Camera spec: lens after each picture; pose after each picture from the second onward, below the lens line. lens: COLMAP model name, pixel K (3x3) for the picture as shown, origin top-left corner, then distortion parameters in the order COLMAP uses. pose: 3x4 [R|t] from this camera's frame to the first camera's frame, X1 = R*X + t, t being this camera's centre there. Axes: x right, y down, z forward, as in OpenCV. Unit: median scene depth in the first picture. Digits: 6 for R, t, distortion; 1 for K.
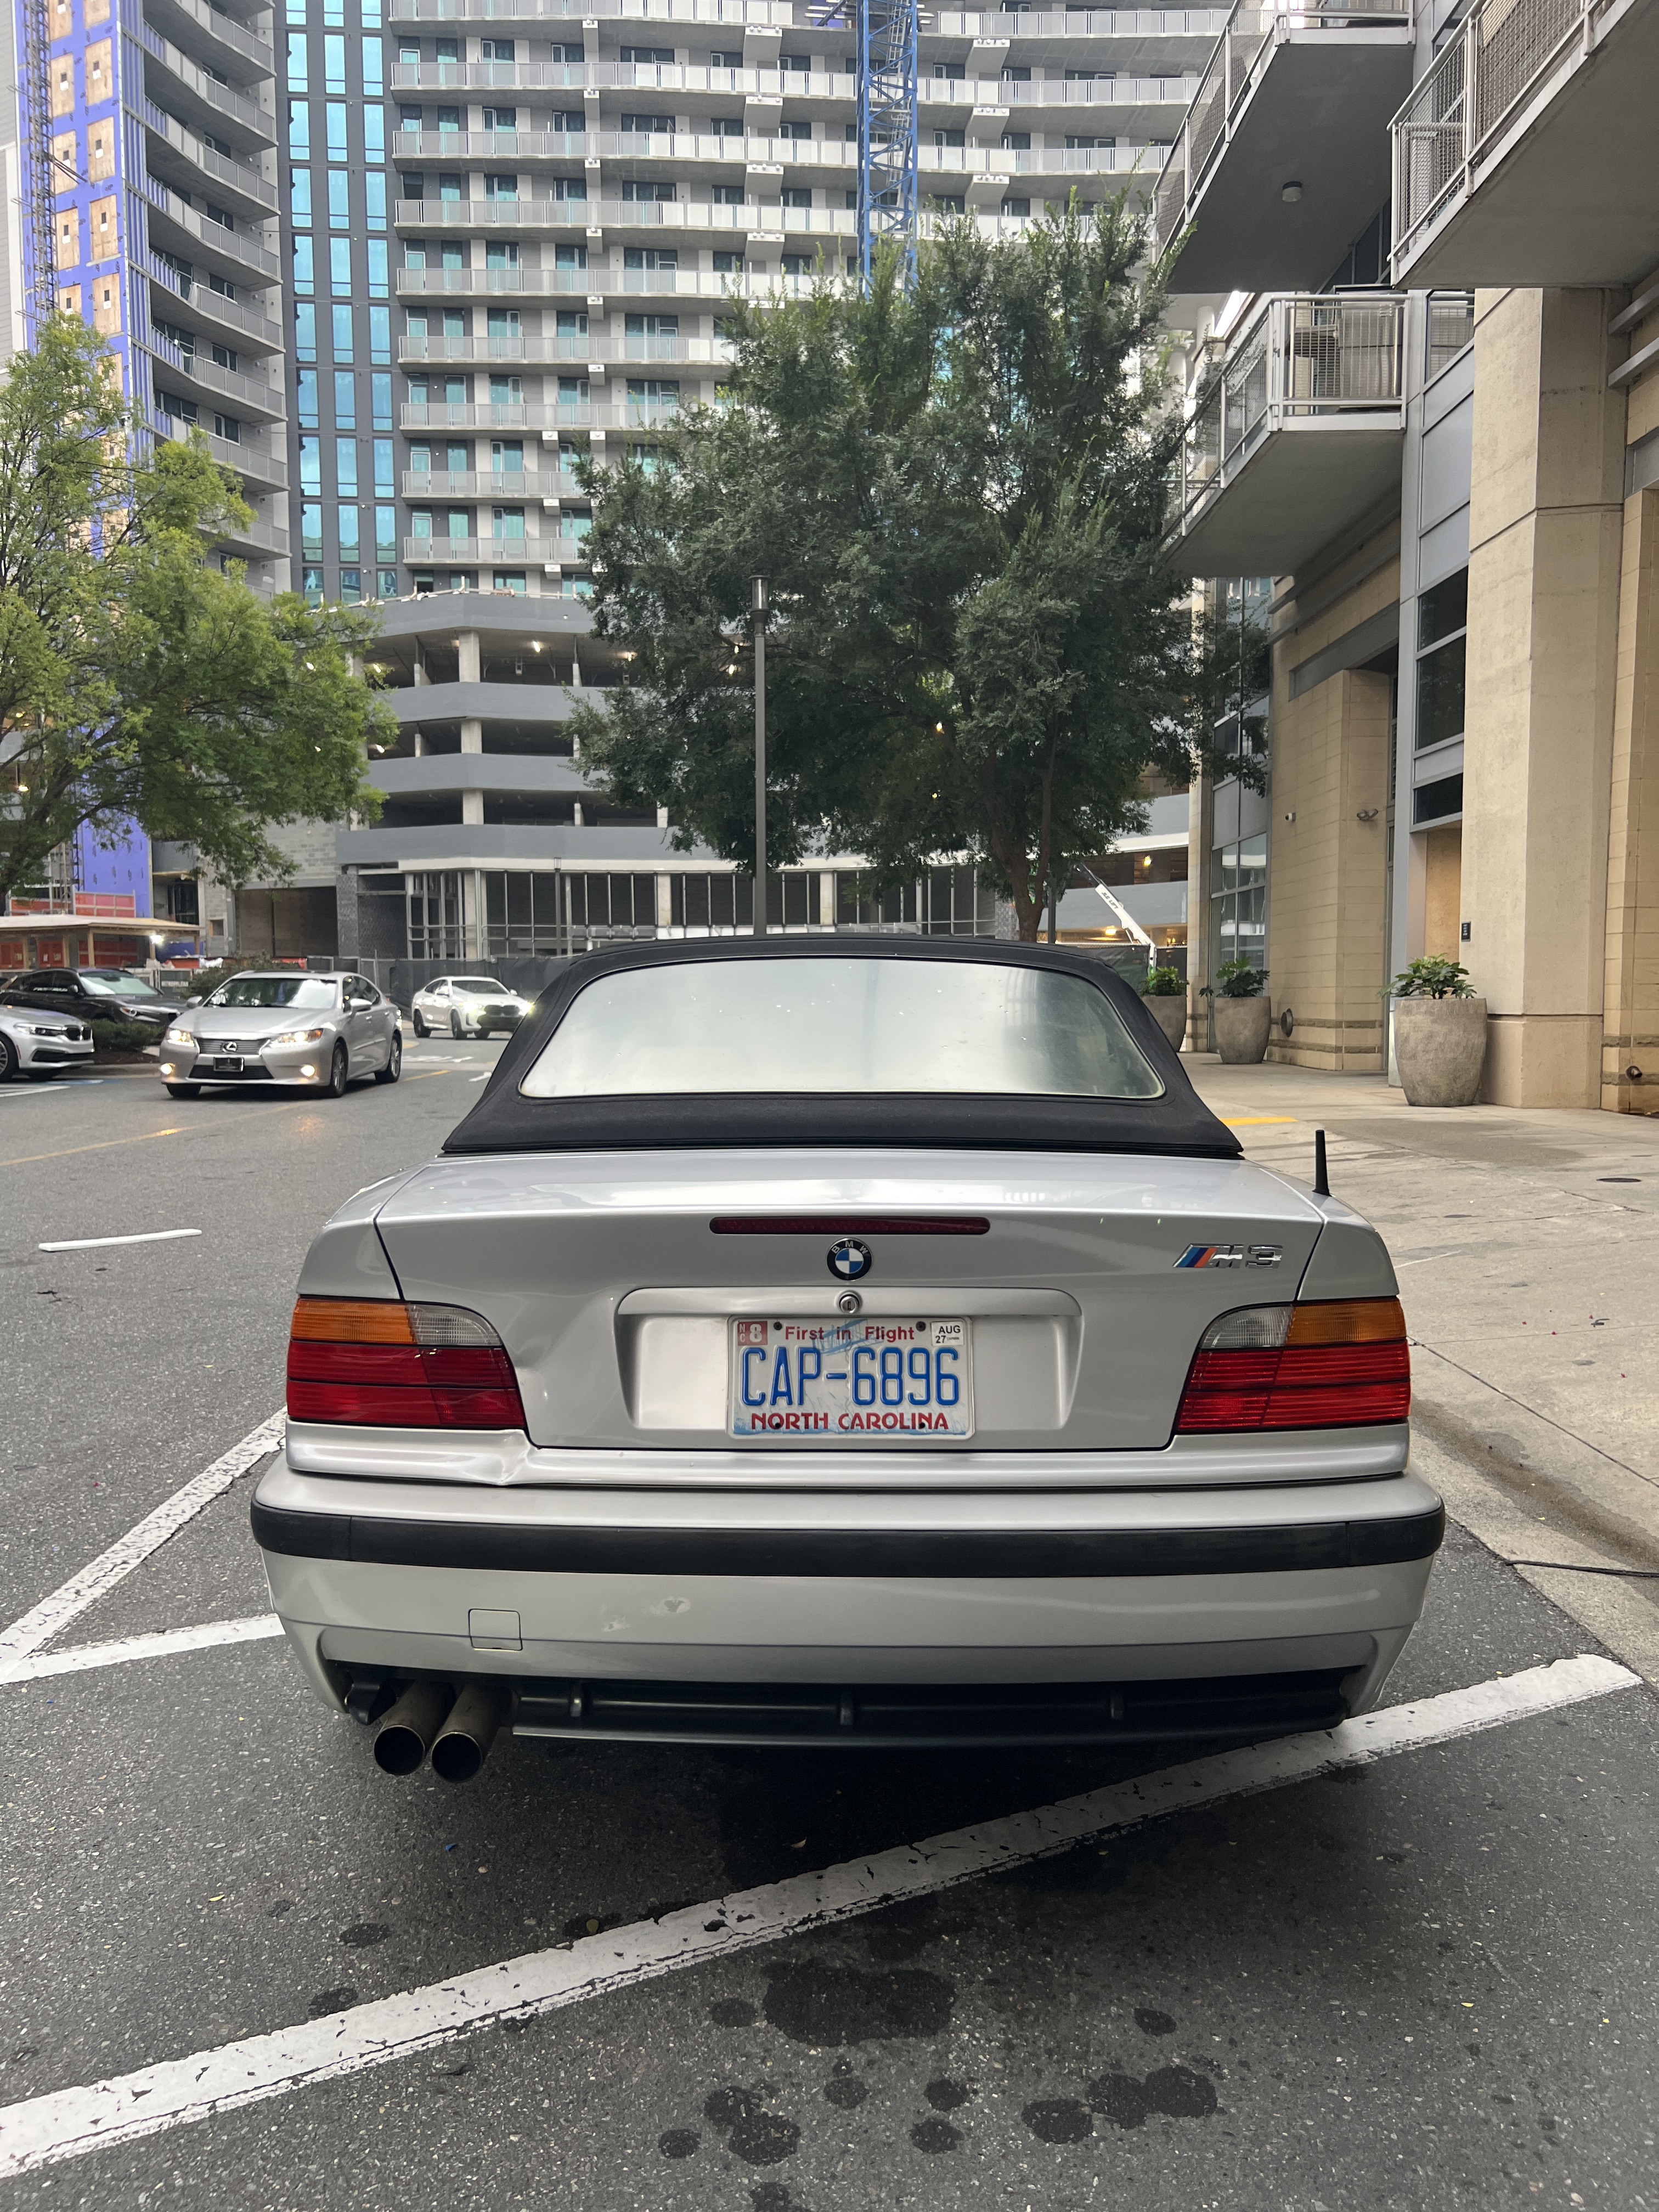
lens RADIAL K [[1682.2, 0, 840.3], [0, 1682.2, 1128.1], [0, 0, 1]] dist [0.038214, -0.054120]
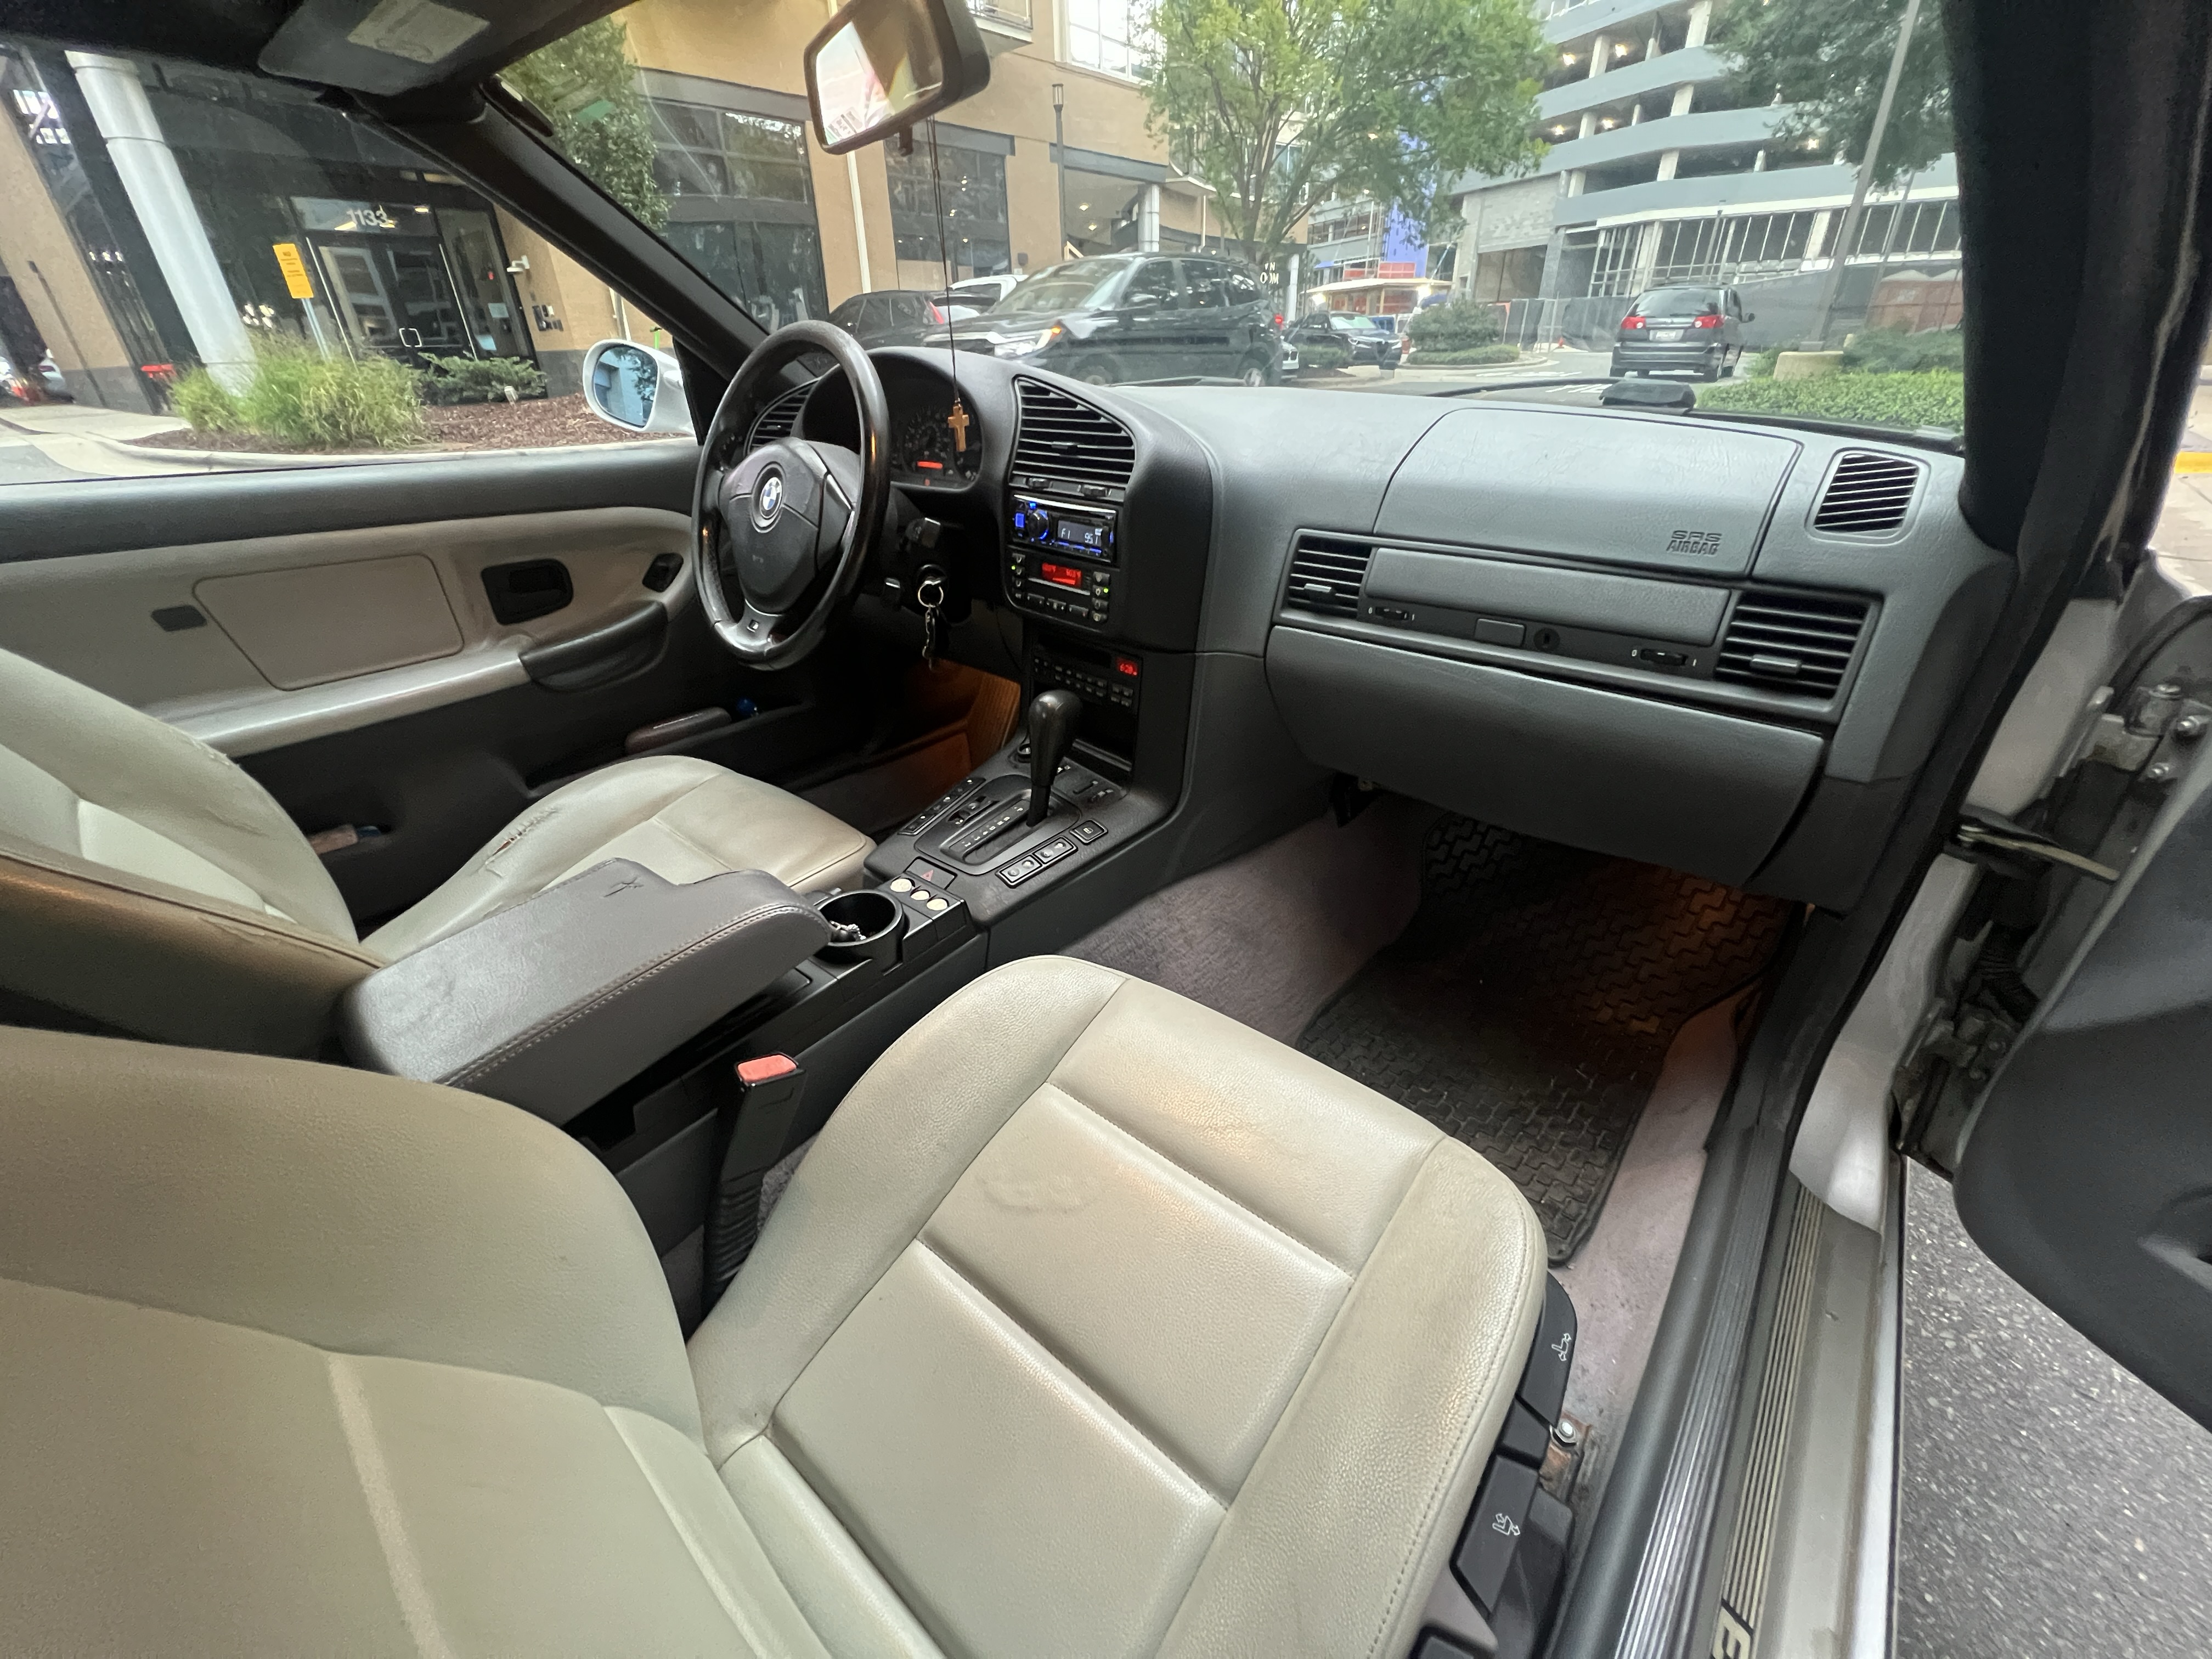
lens RADIAL K [[886.4, 0, 1106.1], [0, 886.4, 820.9], [0, 0, 1]] dist [-0.002117, 0.000036]
pose [[0.753518, 0.298233, -0.585891, 0.028210], [-0.031342, 0.906470, 0.421106, -0.004800], [0.656680, -0.298948, 0.692388, 0.193505]]
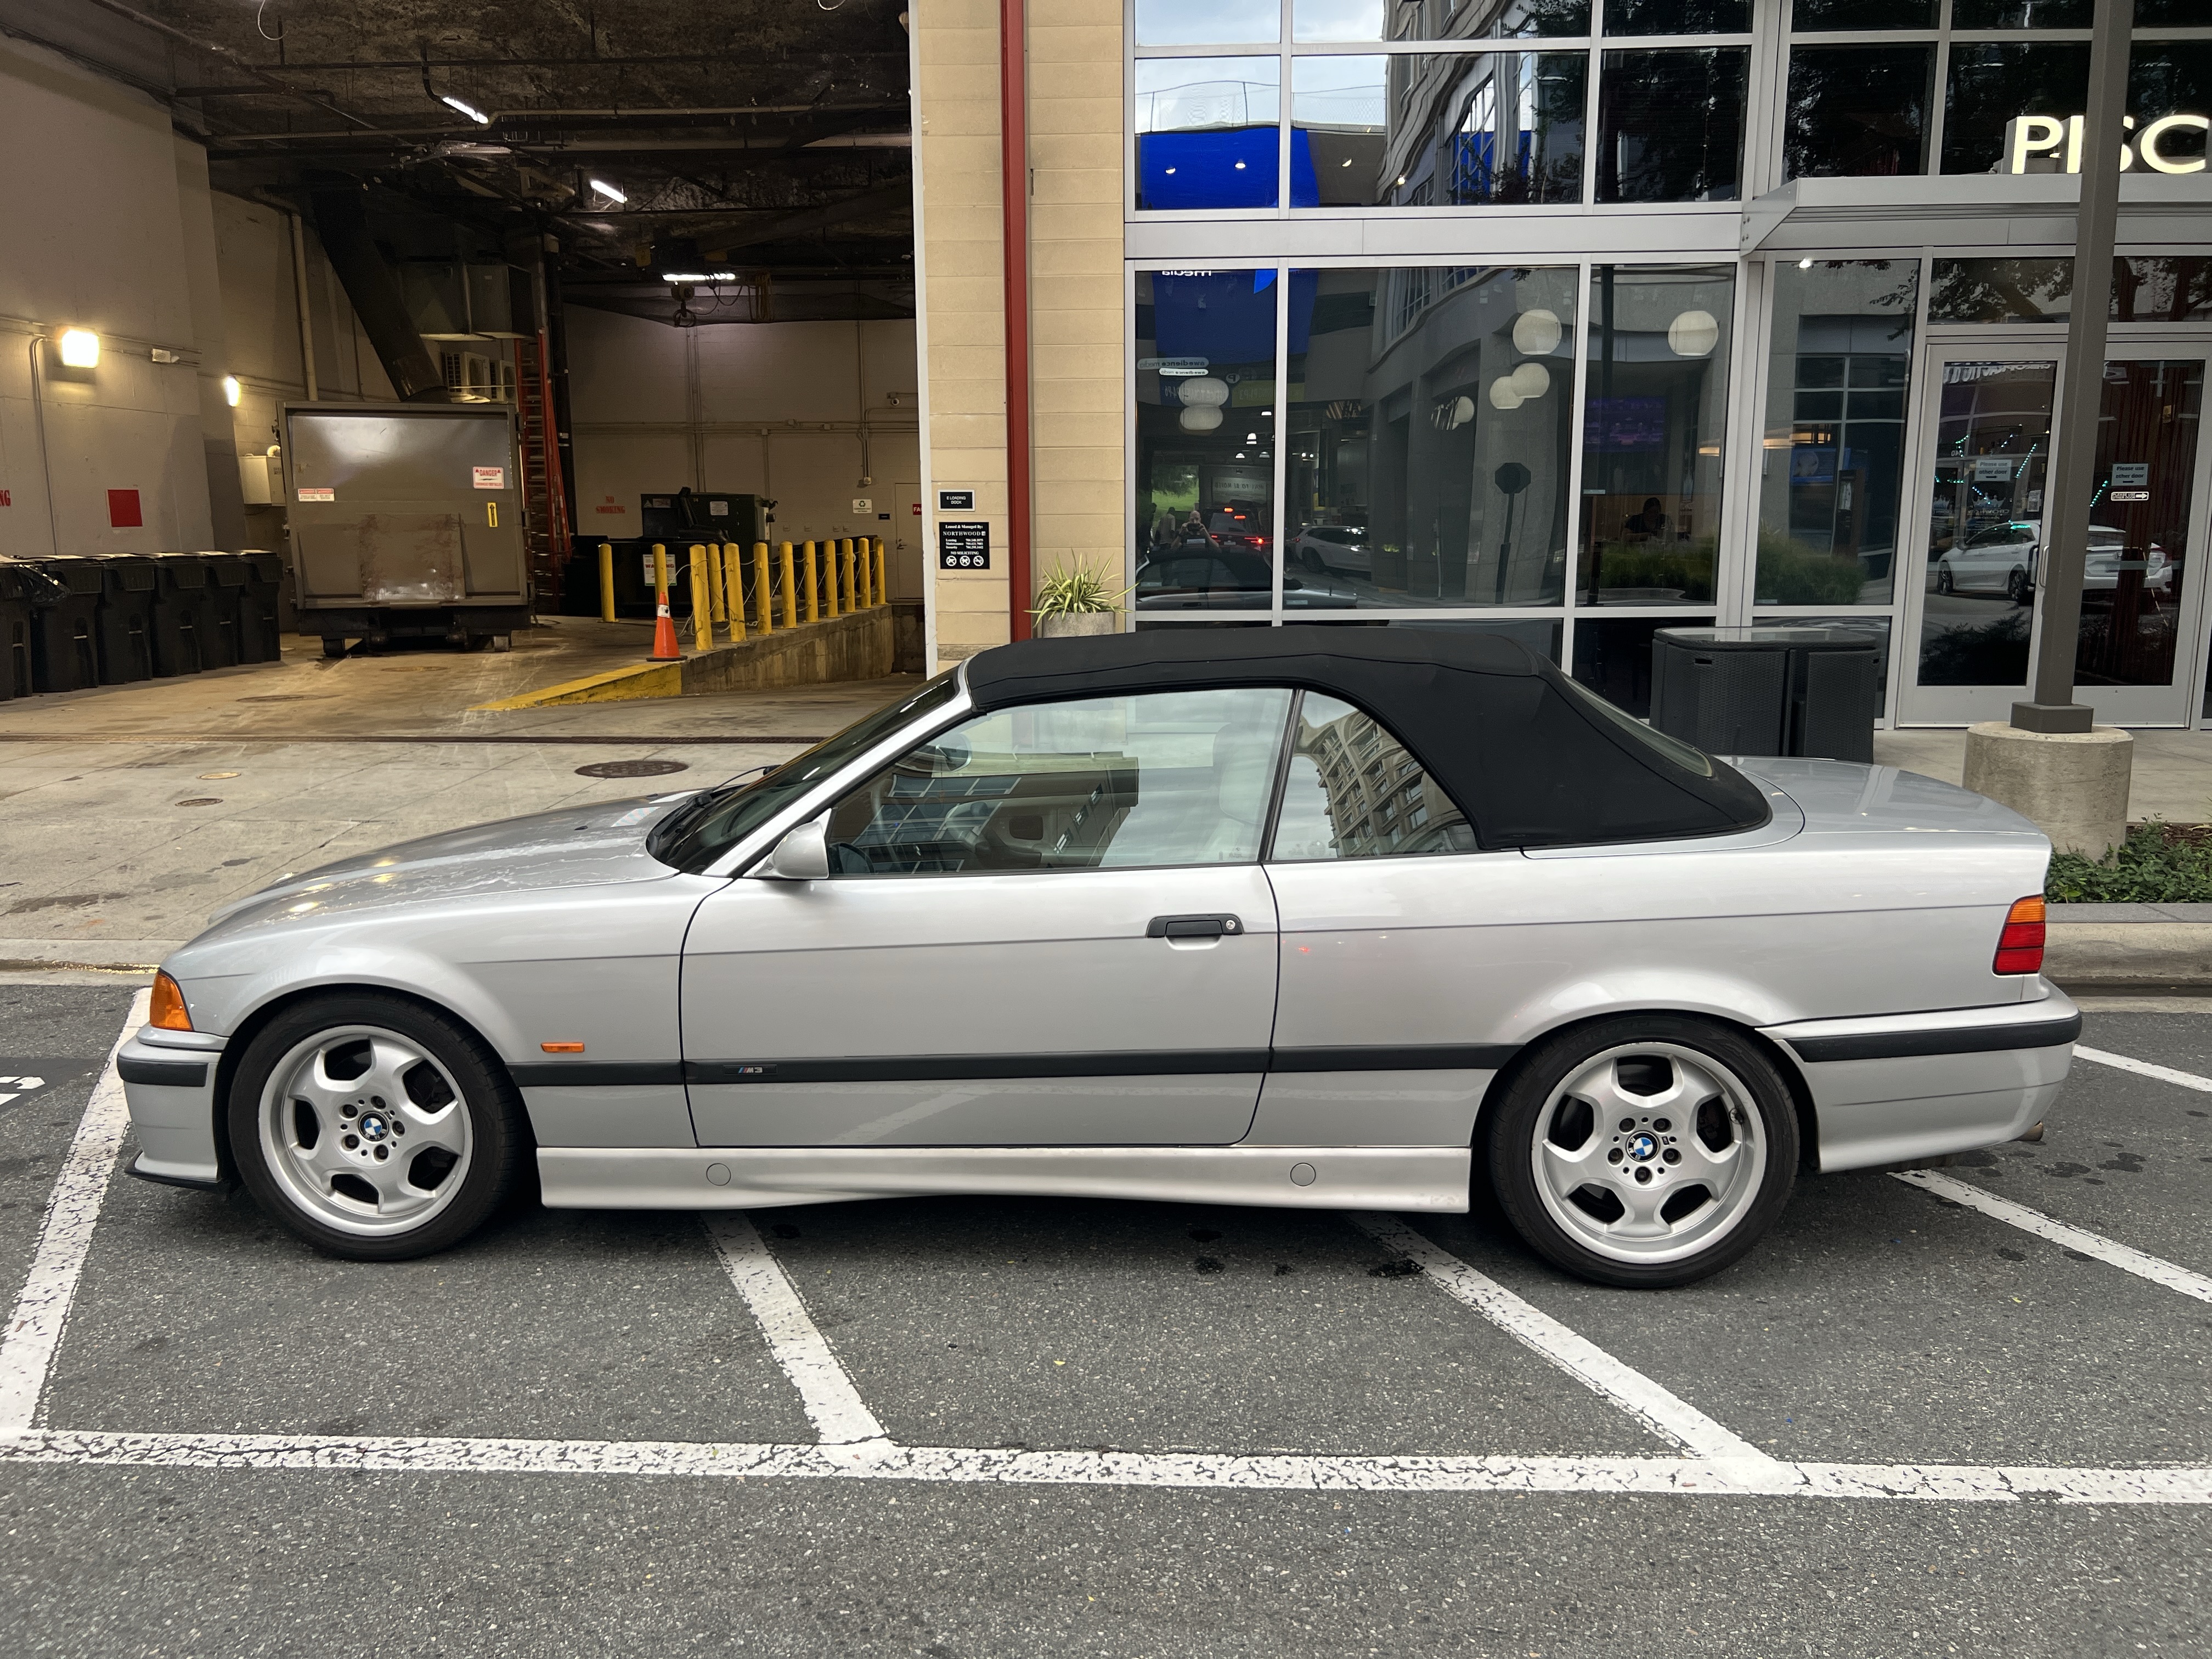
lens RADIAL K [[1682.2, 0, 1117.1], [0, 1682.2, 821.4], [0, 0, 1]] dist [0.038214, -0.054120]
pose [[0.056664, -0.169699, 0.983866, -0.203519], [0.084597, 0.982721, 0.164629, -0.032343], [-0.994803, 0.073904, 0.070041, 0.183646]]
